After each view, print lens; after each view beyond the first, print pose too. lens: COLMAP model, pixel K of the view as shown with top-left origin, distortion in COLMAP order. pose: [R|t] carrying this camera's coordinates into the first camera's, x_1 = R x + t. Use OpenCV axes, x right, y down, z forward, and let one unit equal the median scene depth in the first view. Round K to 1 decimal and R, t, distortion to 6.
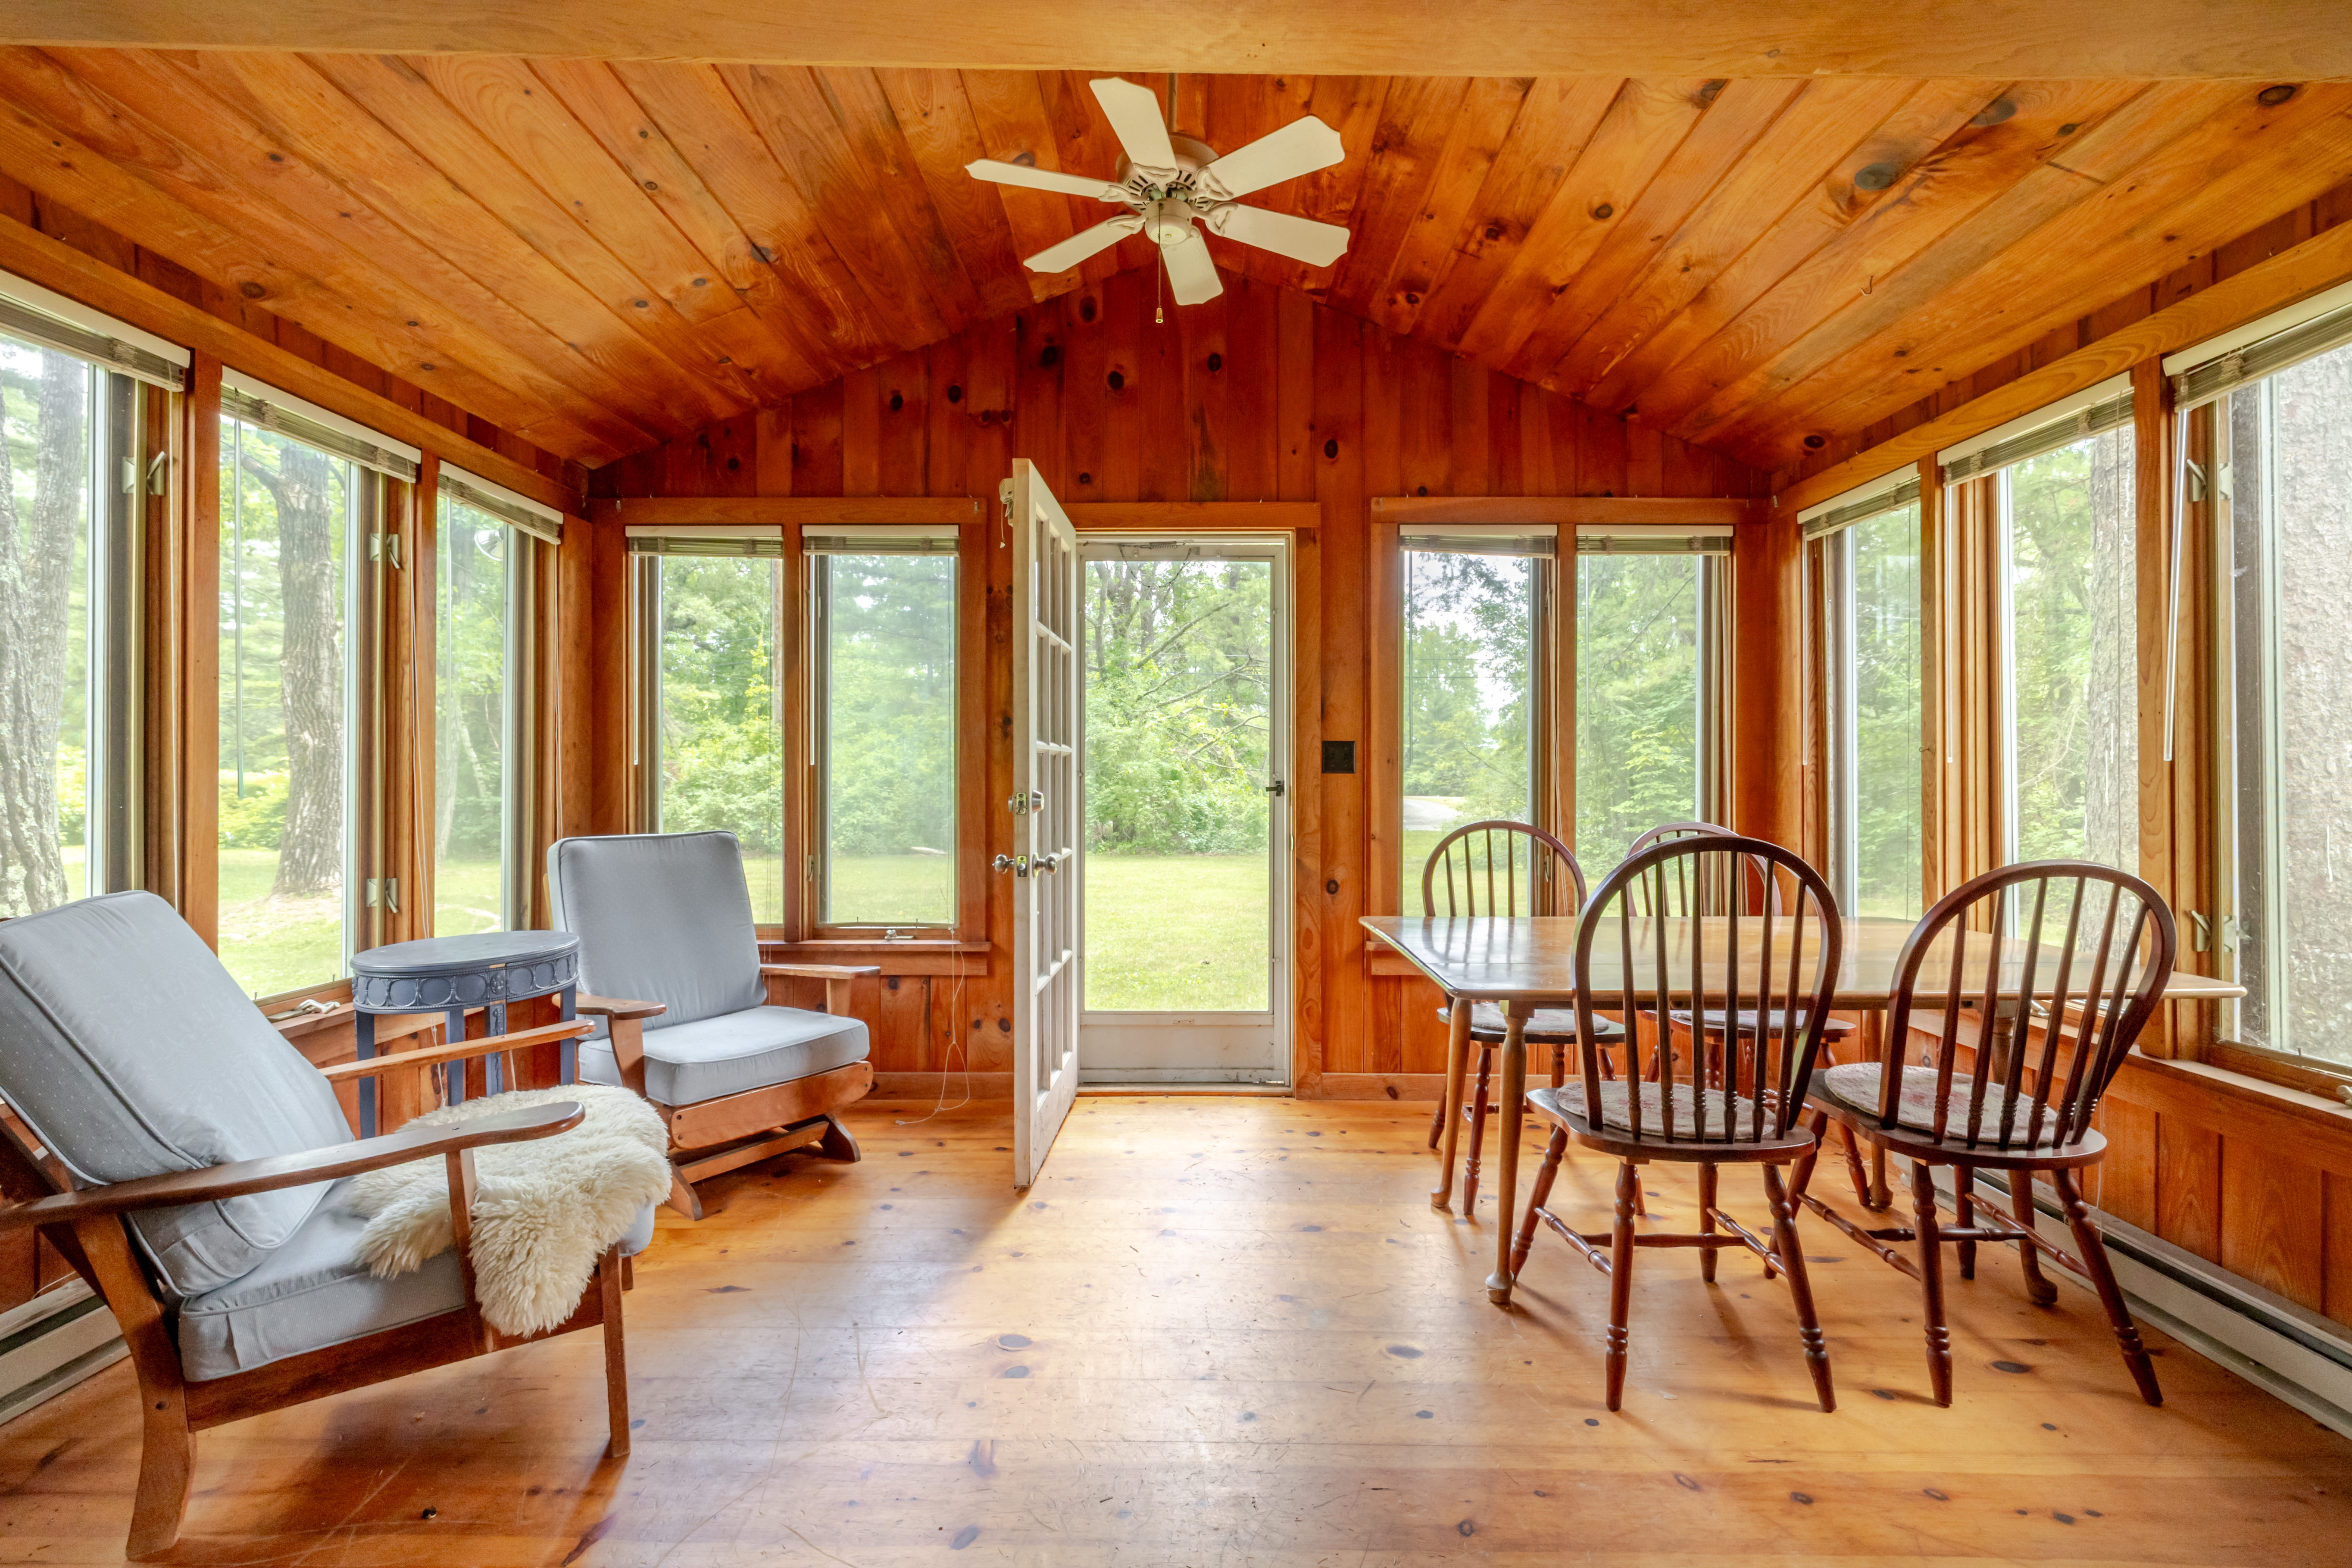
lens RADIAL K [[988.3, 0, 1187.3], [0, 988.3, 779.3], [0, 0, 1]] dist [0.003703, -0.000757]
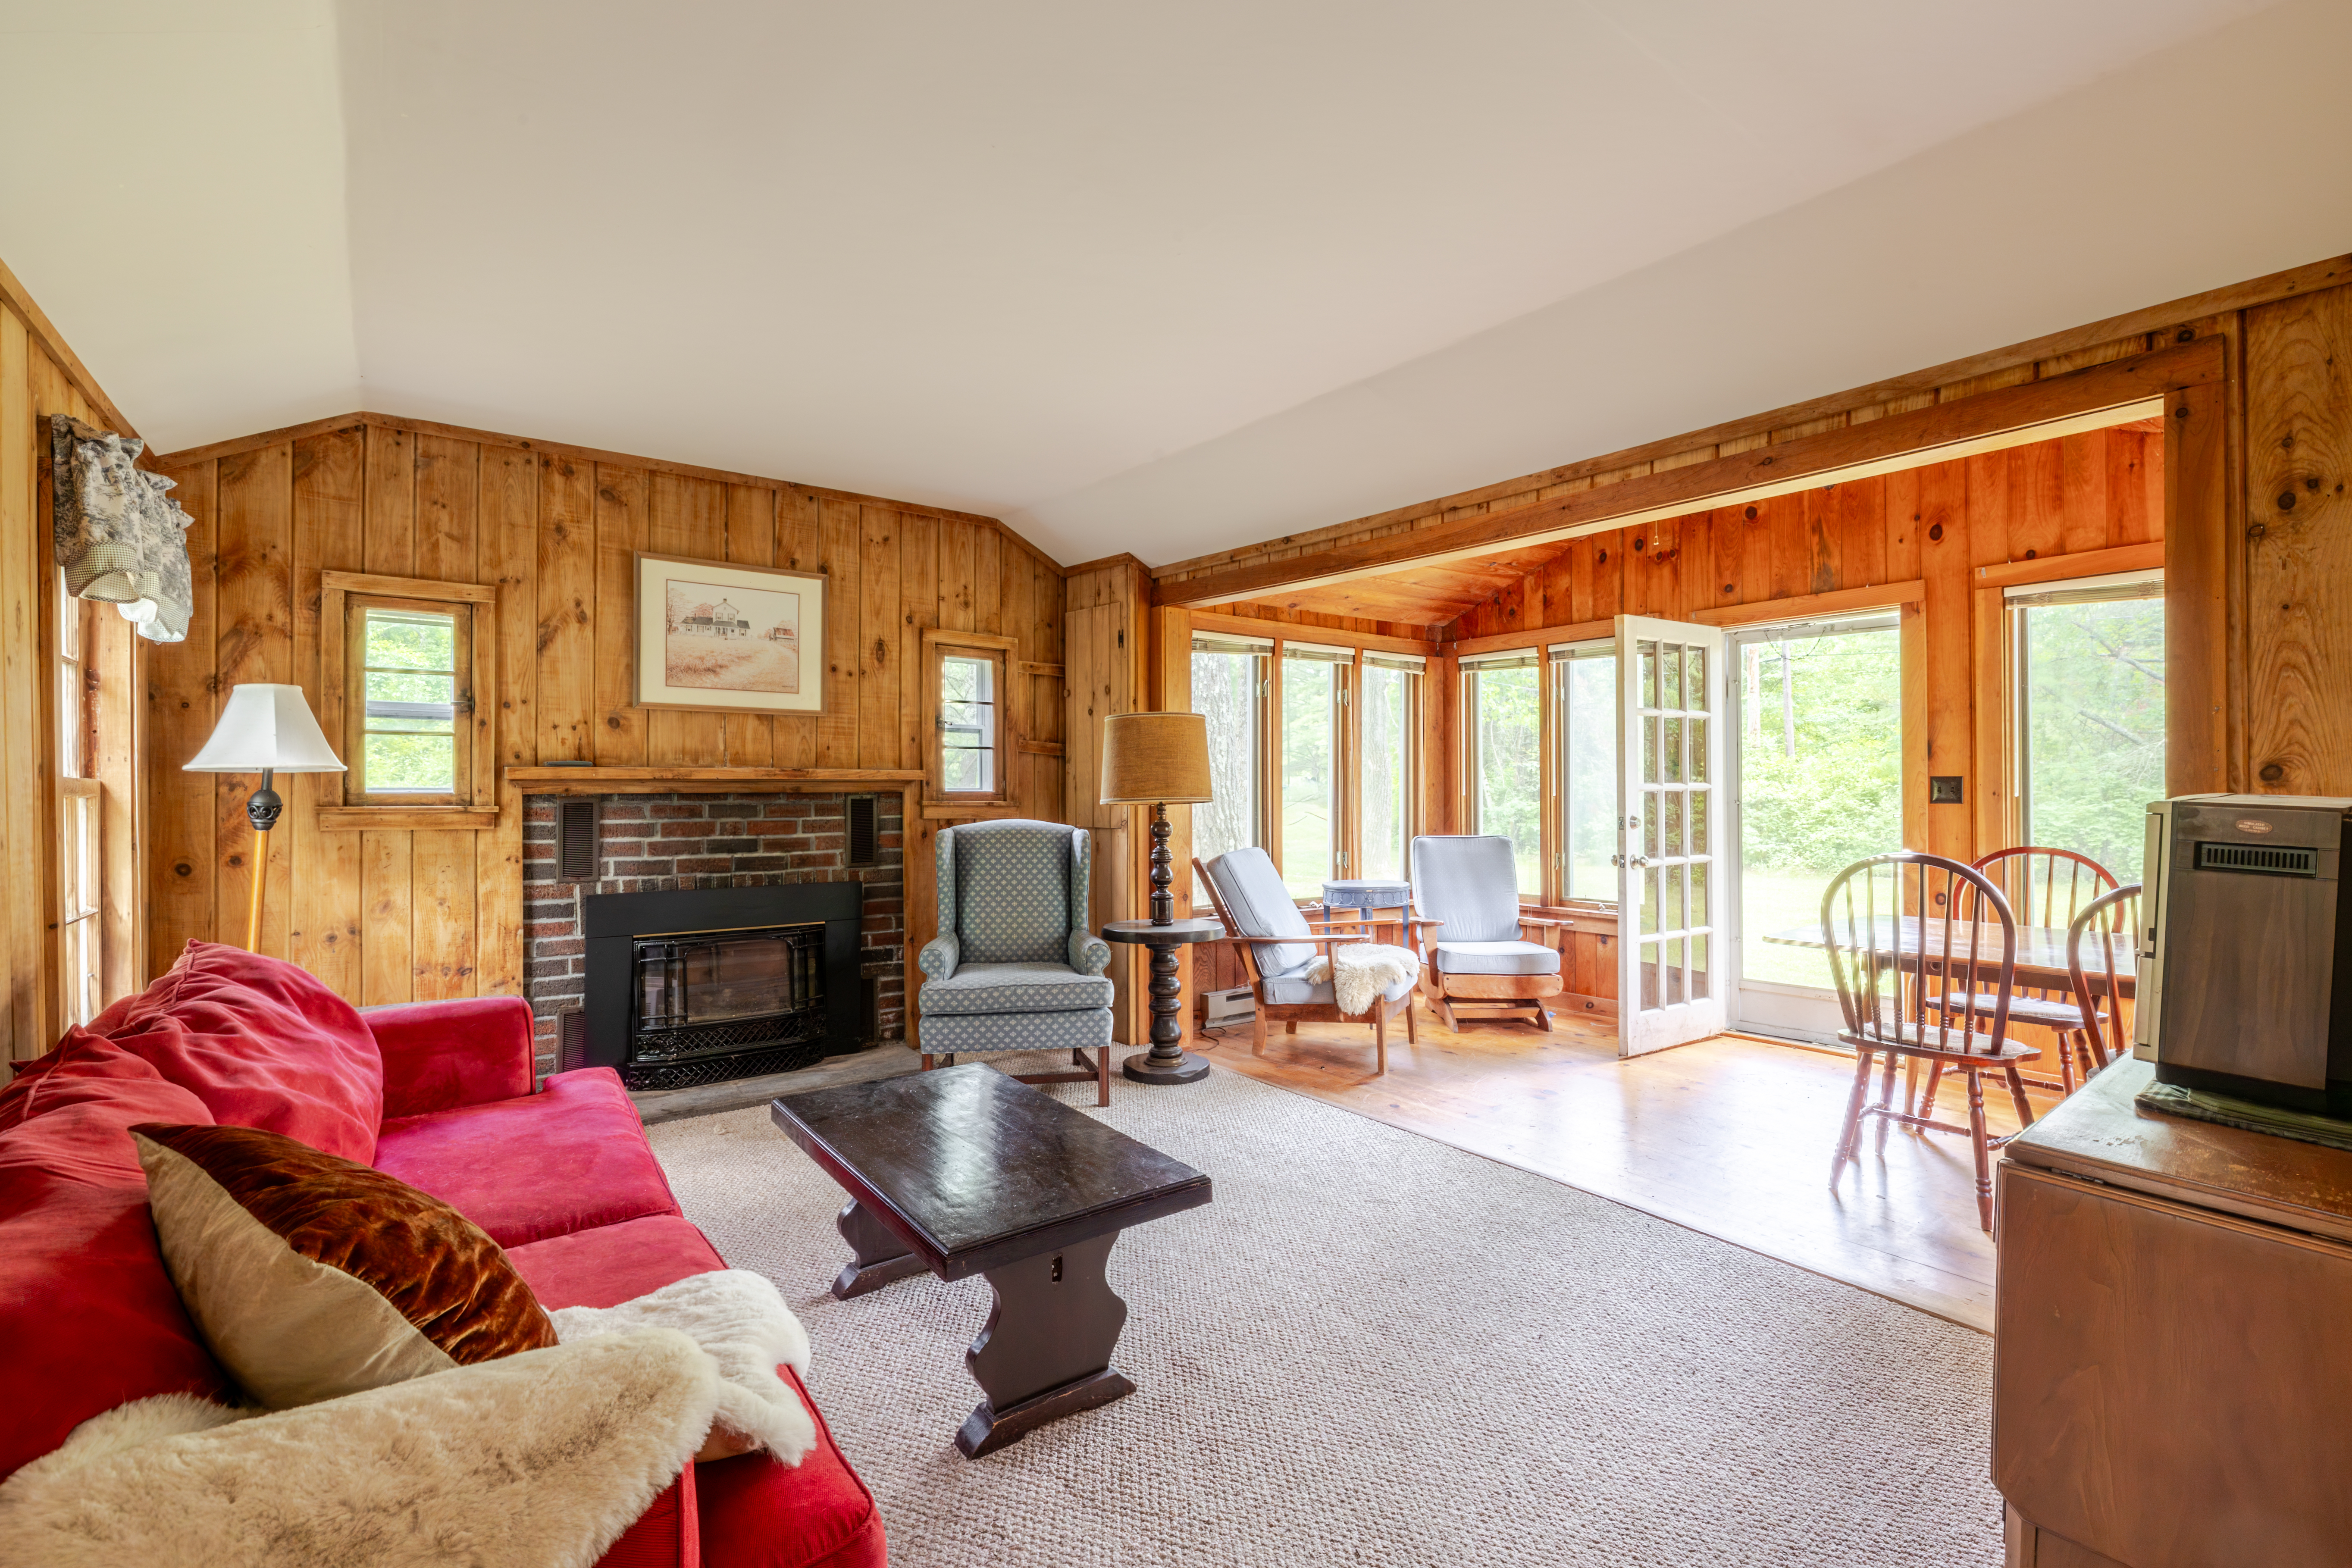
lens RADIAL K [[1085.7, 0, 1163.0], [0, 1085.7, 788.1], [0, 0, 1]] dist [-0.001747, 0.000177]
pose [[0.590631, -0.003851, -0.806932, 0.873900], [0.004473, 0.999989, -0.001498, -0.035940], [0.806929, -0.002725, 0.590642, -0.713111]]
